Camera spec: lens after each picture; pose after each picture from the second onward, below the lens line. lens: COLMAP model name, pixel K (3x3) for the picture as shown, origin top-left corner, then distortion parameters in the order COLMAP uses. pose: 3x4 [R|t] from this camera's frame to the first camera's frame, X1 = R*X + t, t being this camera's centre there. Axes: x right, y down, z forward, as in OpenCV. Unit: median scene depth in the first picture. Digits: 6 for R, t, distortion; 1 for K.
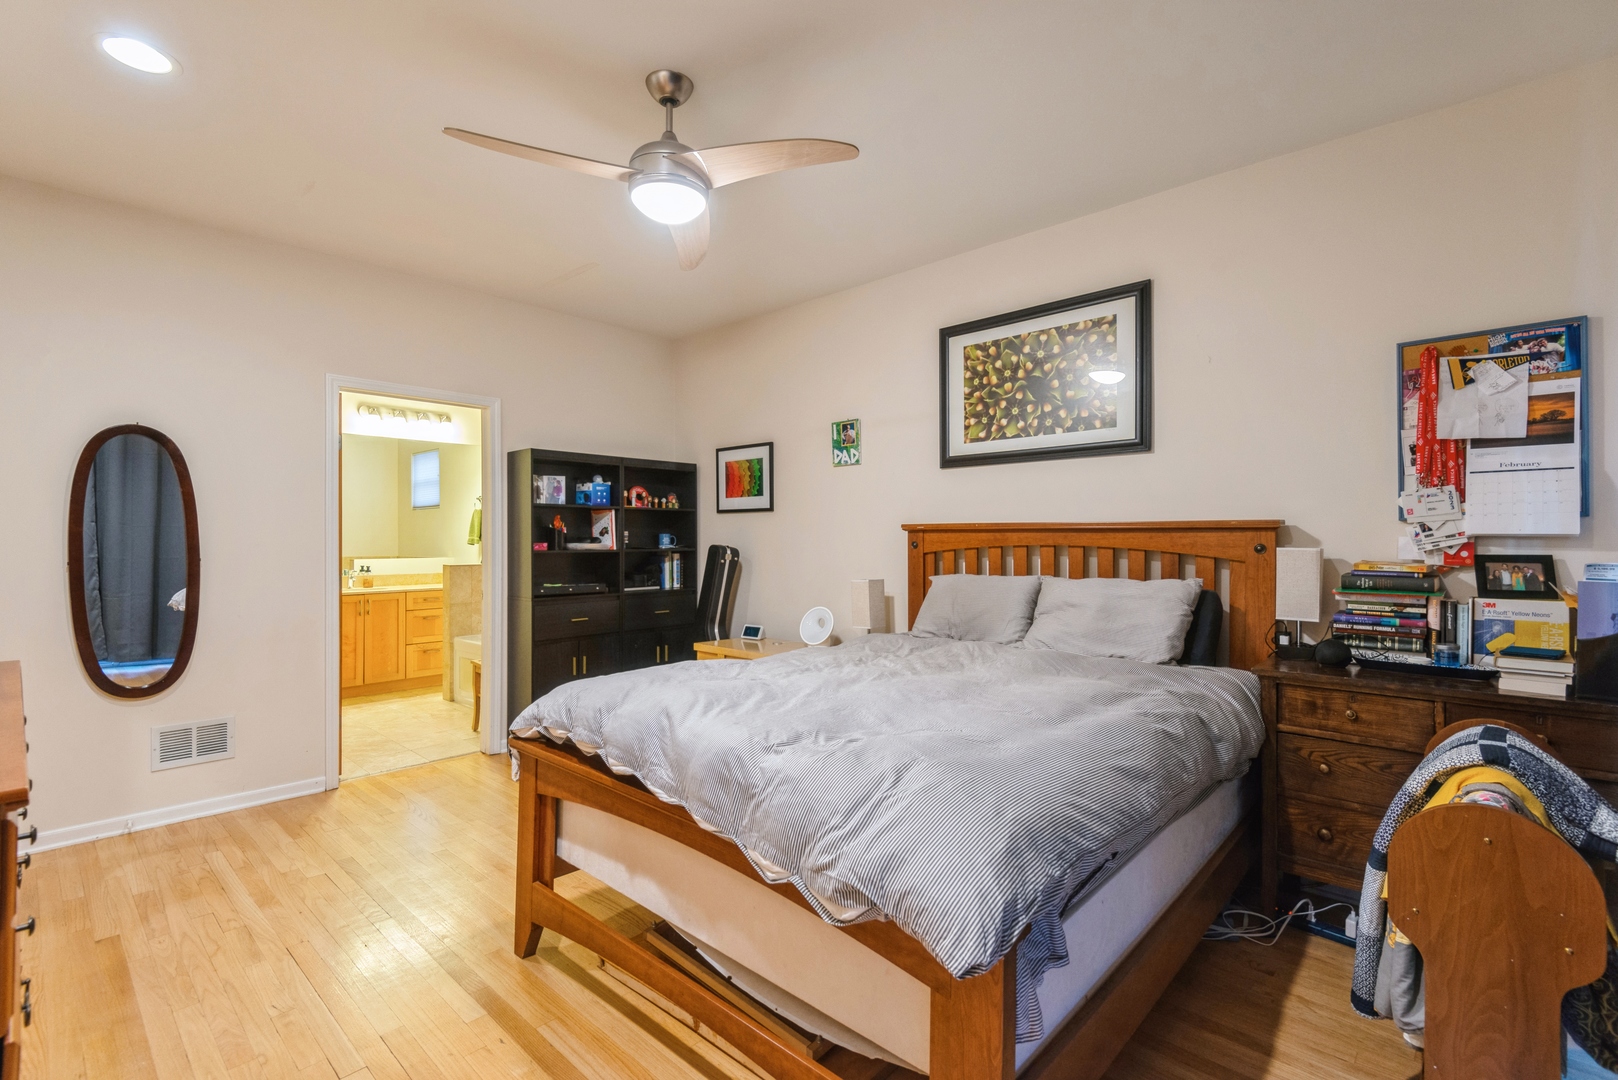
lens RADIAL K [[732.7, 0, 814.3], [0, 732.7, 538.6], [0, 0, 1]] dist [0.004319, 0.000111]
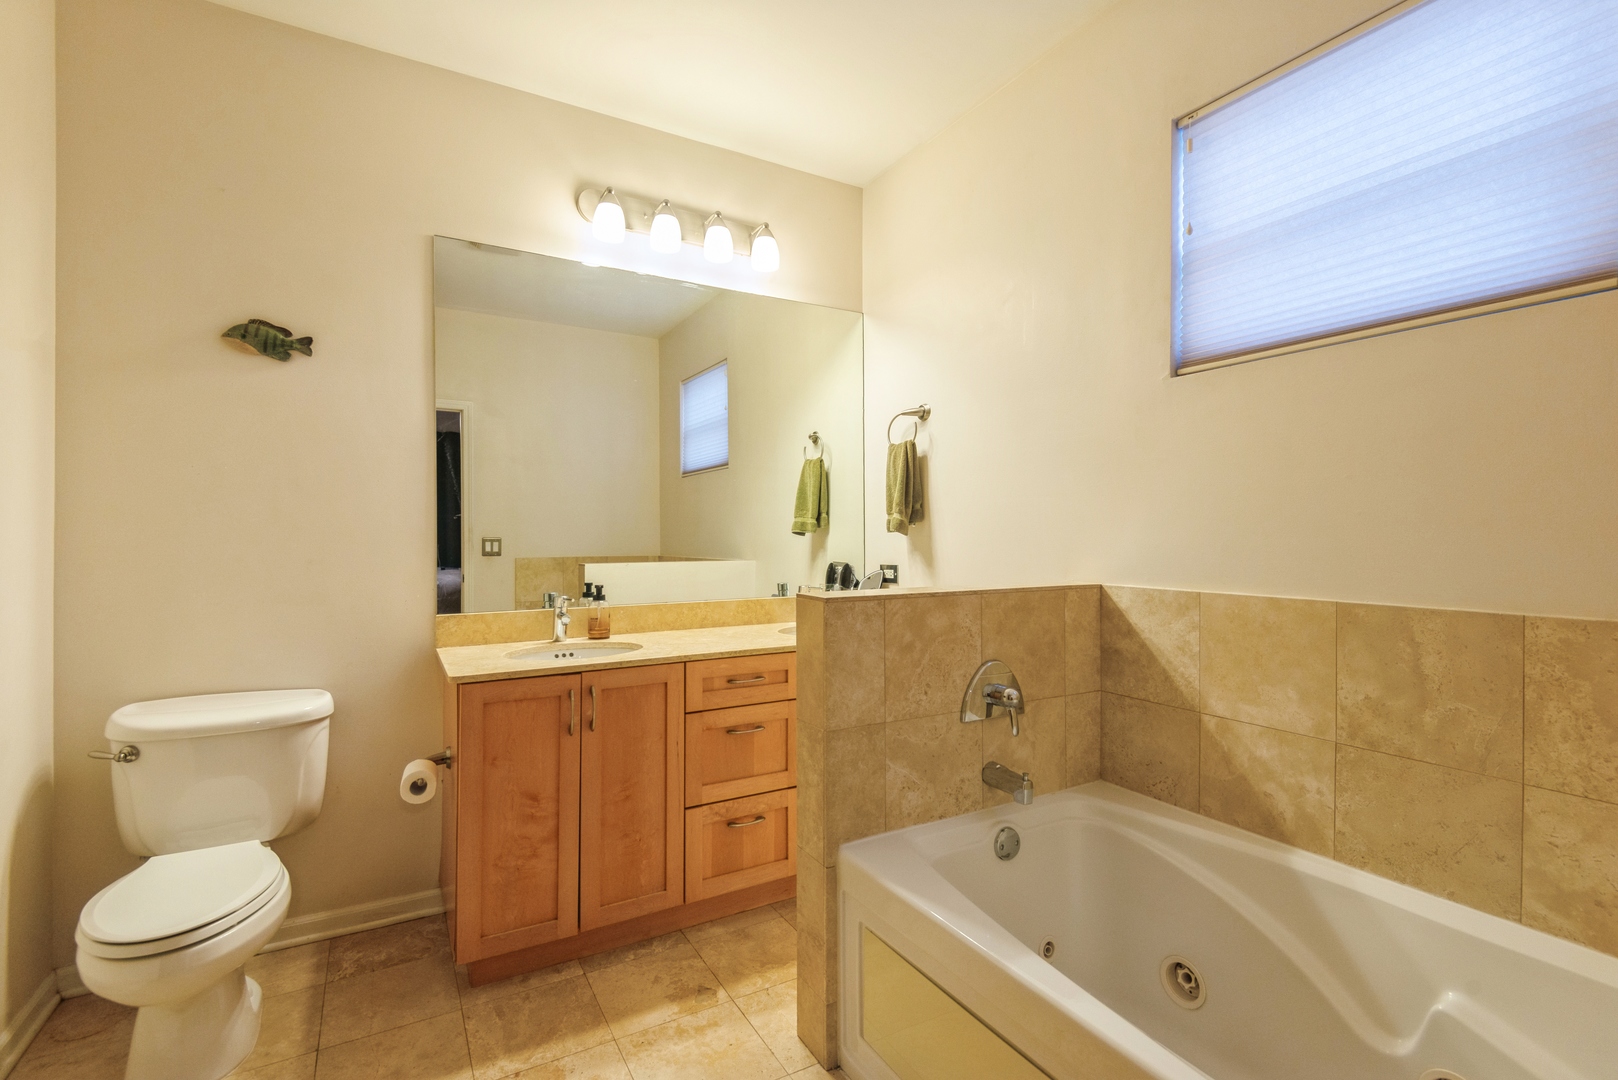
lens RADIAL K [[732.7, 0, 806.2], [0, 732.7, 539.6], [0, 0, 1]] dist [0.004319, 0.000111]
pose [[0.950946, 0.003286, -0.309339, -0.390968], [-0.001650, 0.999983, 0.005550, 0.010635], [0.309352, -0.004767, 0.950936, 0.679666]]
